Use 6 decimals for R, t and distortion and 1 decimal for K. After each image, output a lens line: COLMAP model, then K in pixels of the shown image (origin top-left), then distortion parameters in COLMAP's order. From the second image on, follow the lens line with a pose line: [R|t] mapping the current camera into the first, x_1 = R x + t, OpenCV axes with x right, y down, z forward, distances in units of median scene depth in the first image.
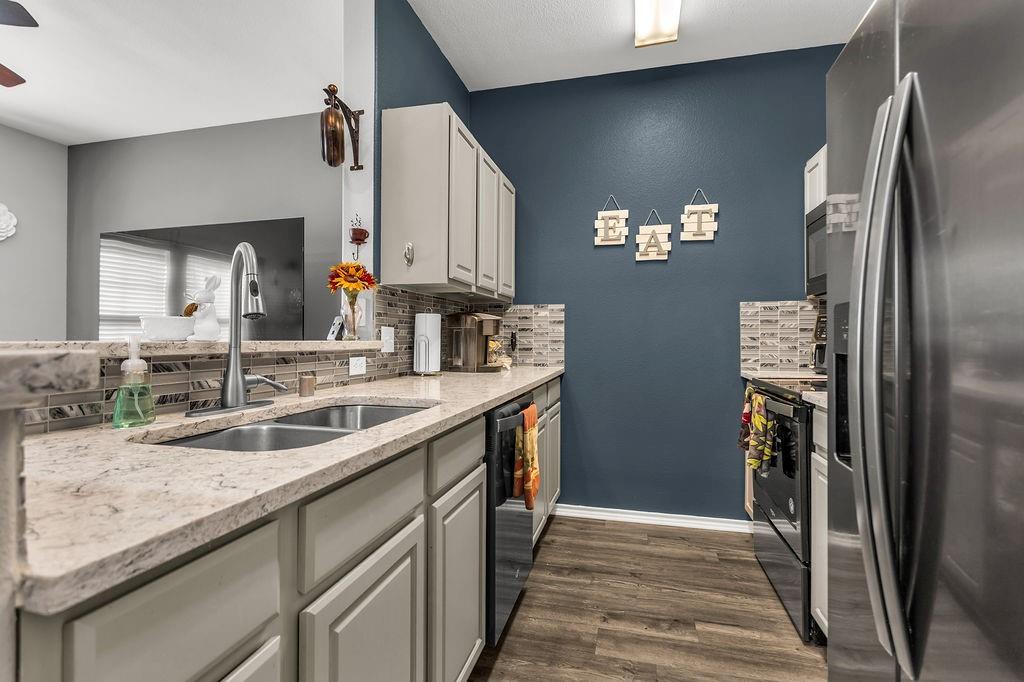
lens RADIAL K [[478.5, 0, 510.5], [0, 478.5, 337.3], [0, 0, 1]] dist [-0.002379, 0.002738]
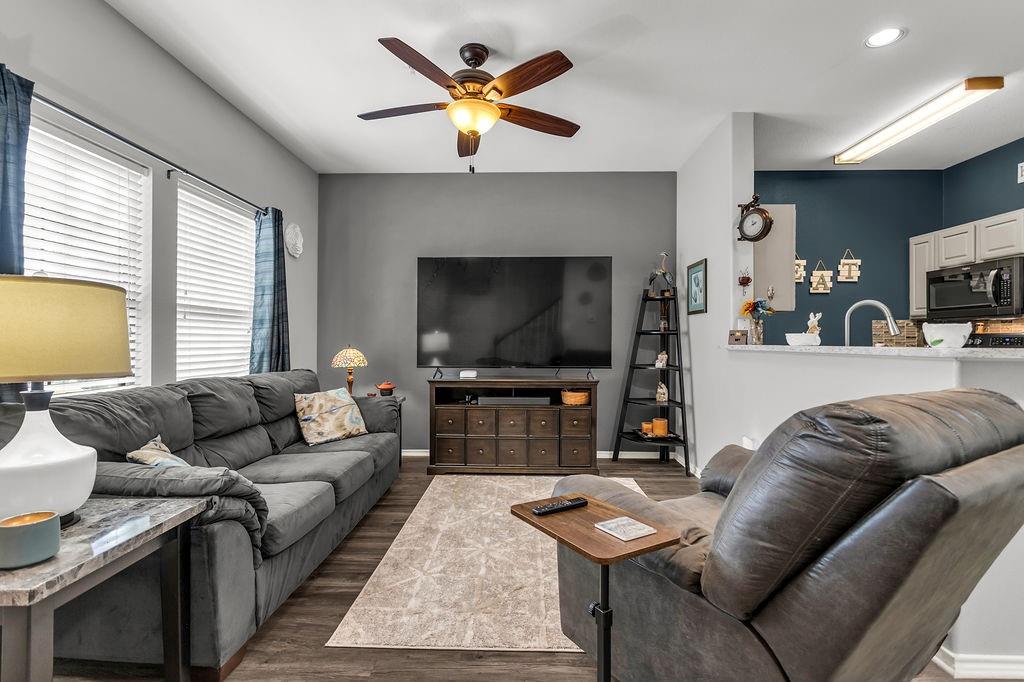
lens RADIAL K [[478.5, 0, 508.7], [0, 478.5, 338.9], [0, 0, 1]] dist [-0.002379, 0.002738]
pose [[0.973944, 0.000532, 0.226788, -1.142279], [-0.000353, 1.000000, -0.000833, -0.009231], [-0.226788, 0.000731, 0.973944, -0.320741]]
